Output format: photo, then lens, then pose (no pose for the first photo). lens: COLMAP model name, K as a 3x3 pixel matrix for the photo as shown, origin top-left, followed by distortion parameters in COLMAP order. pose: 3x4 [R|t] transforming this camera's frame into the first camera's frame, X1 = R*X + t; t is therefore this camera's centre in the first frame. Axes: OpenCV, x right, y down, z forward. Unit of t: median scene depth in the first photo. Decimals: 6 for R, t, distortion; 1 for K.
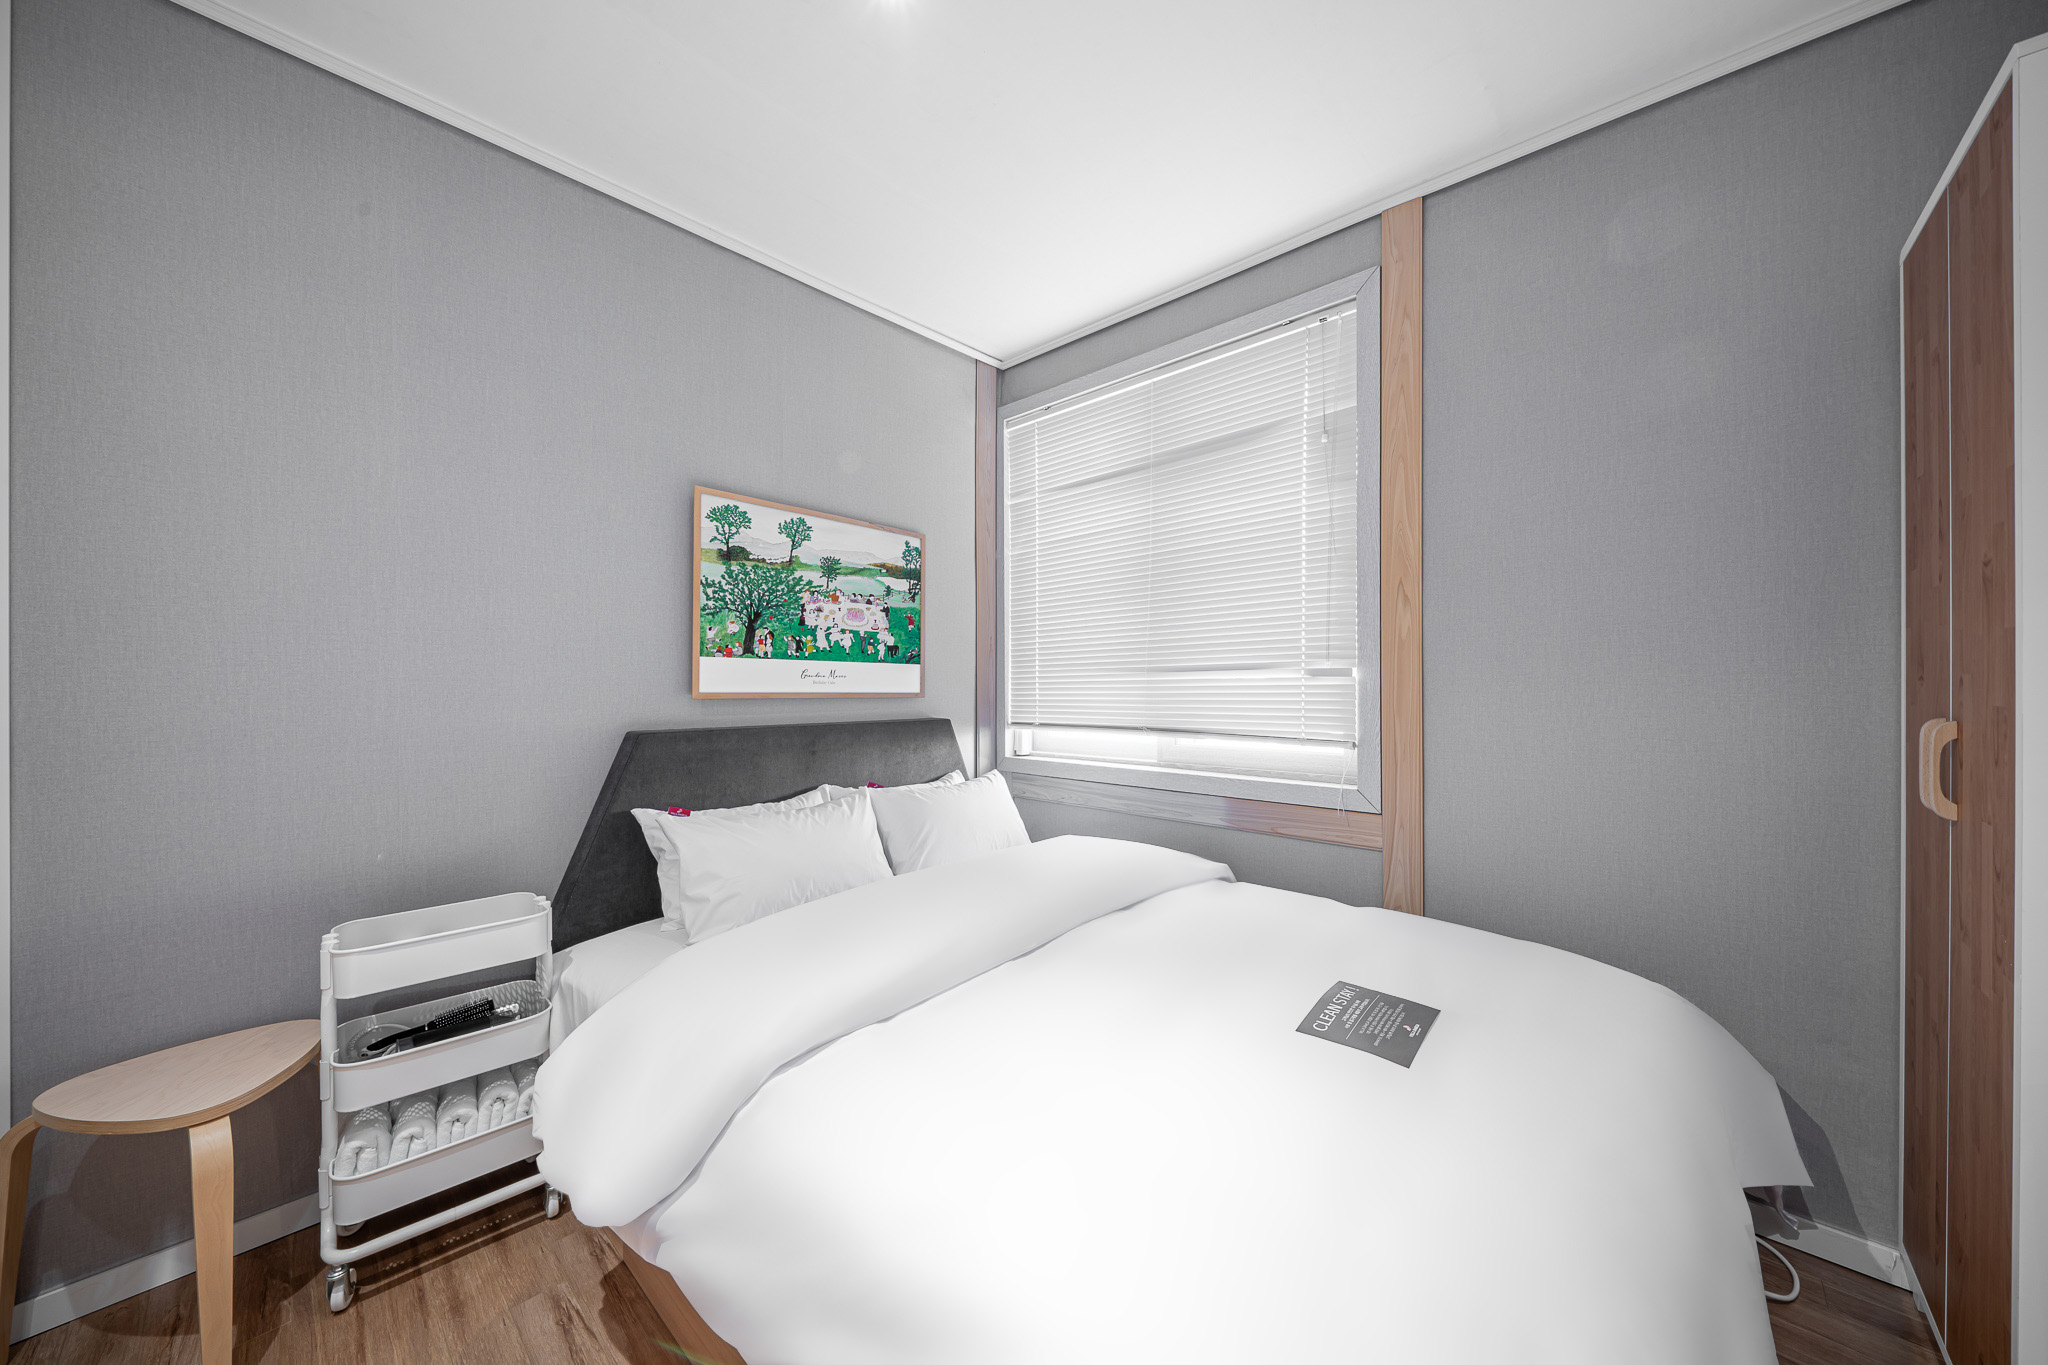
lens RADIAL K [[705.8, 0, 1020.7], [0, 705.8, 680.0], [0, 0, 1]] dist [-0.002183, -0.000051]
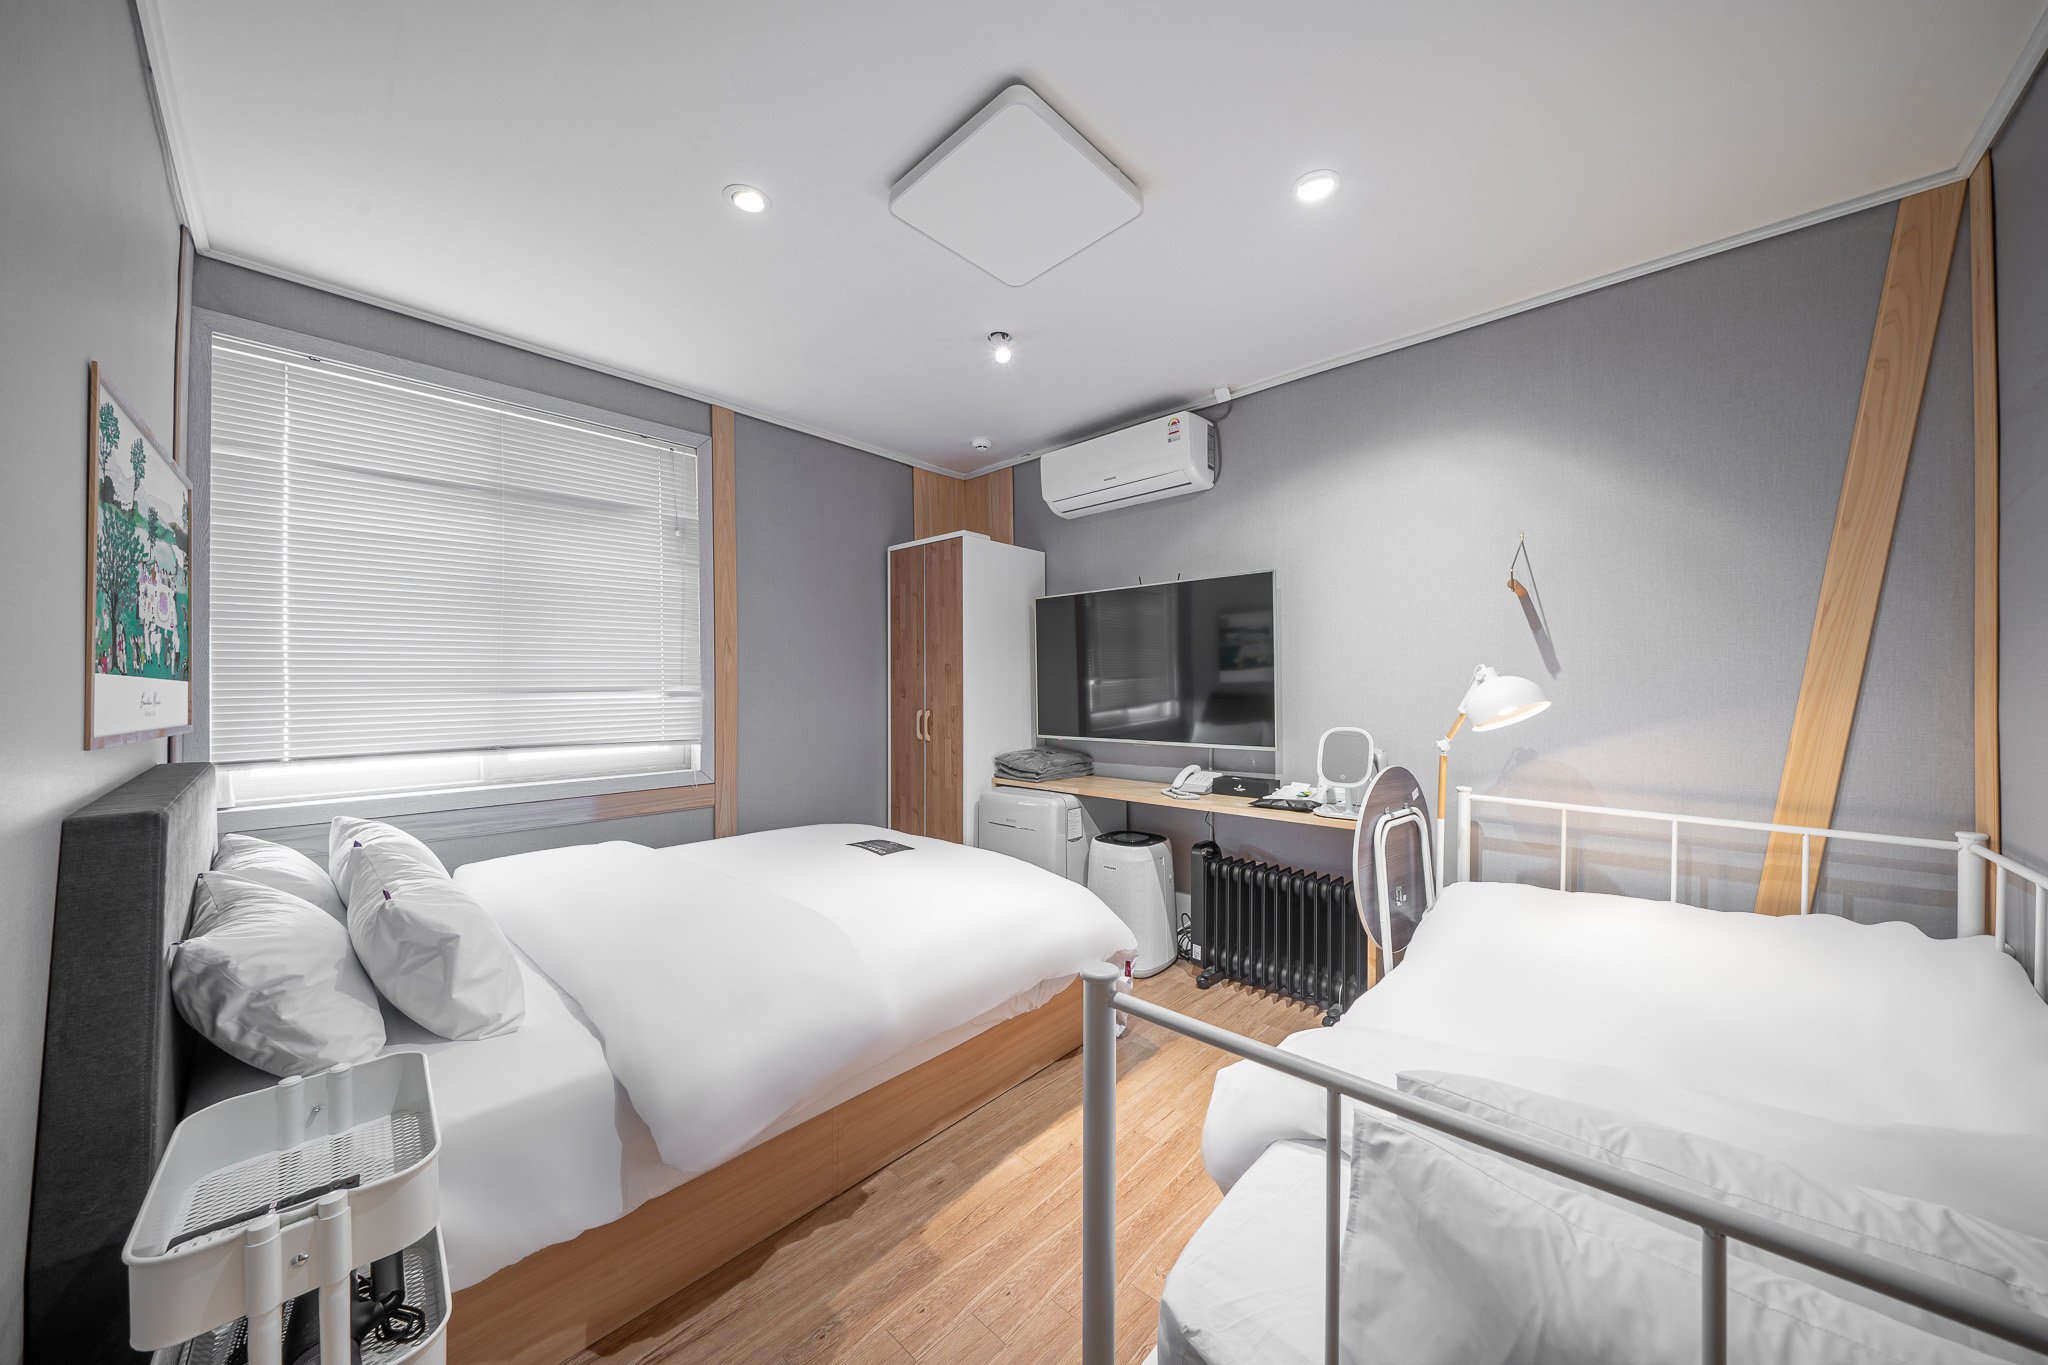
lens RADIAL K [[705.8, 0, 1017.9], [0, 705.8, 692.9], [0, 0, 1]] dist [-0.002183, -0.000051]
pose [[0.021233, -0.002315, 0.999772, -0.873444], [0.001815, 0.999996, 0.002277, -0.012879], [-0.999773, 0.001767, 0.021238, 0.230060]]
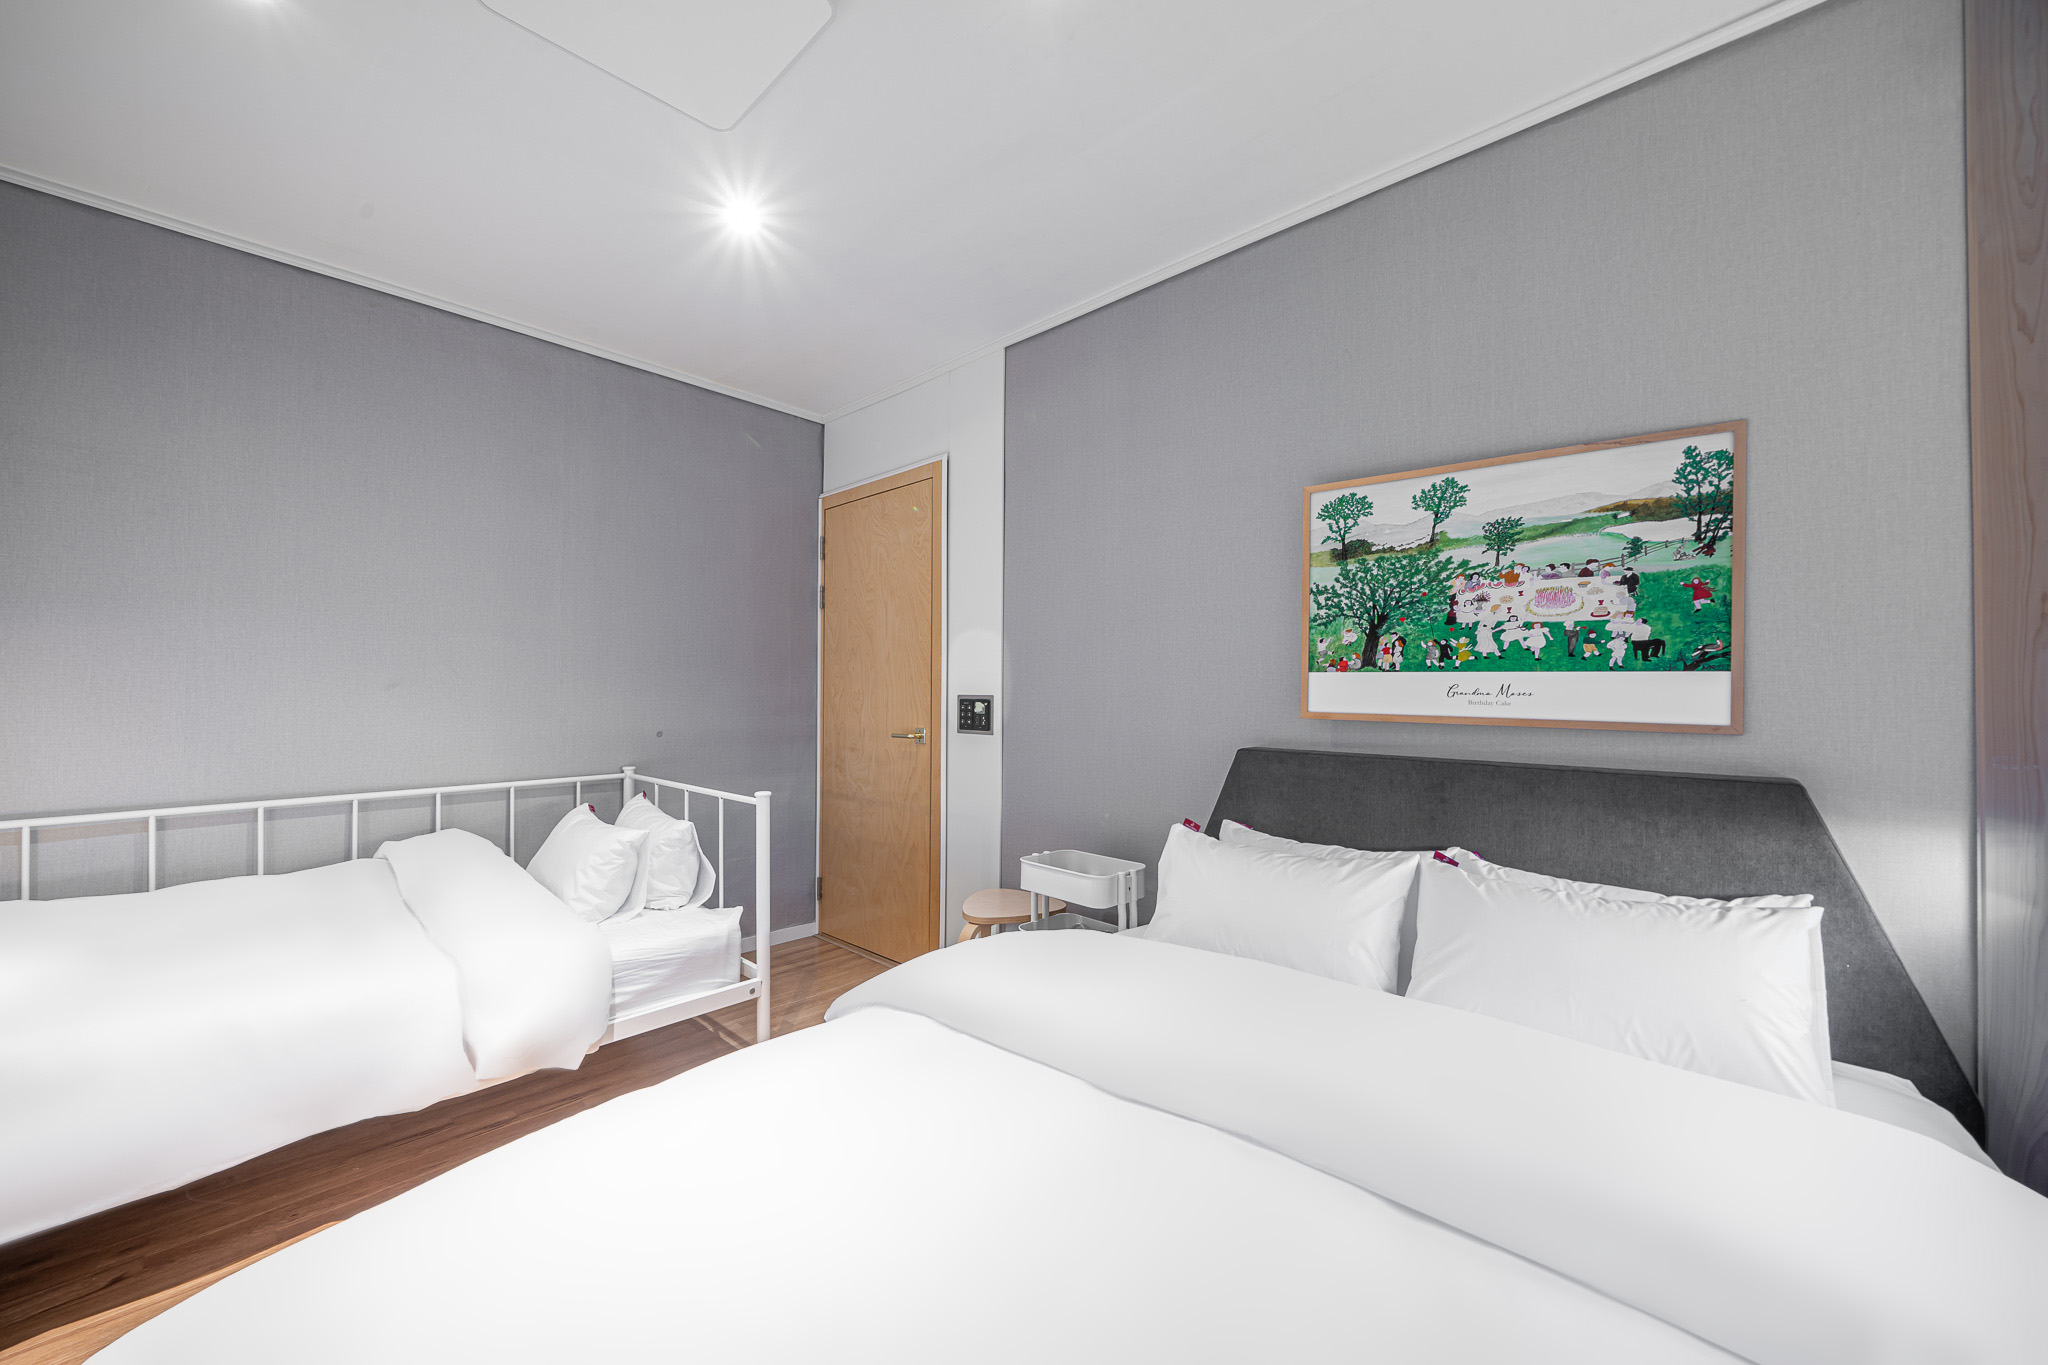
lens RADIAL K [[777.8, 0, 1020.1], [0, 777.8, 677.9], [0, 0, 1]] dist [-0.008660, -0.000042]
pose [[0.017830, -0.023216, -0.999571, 0.471055], [-0.010893, 0.999667, -0.023412, 0.001673], [0.999782, 0.011306, 0.017571, 0.527530]]
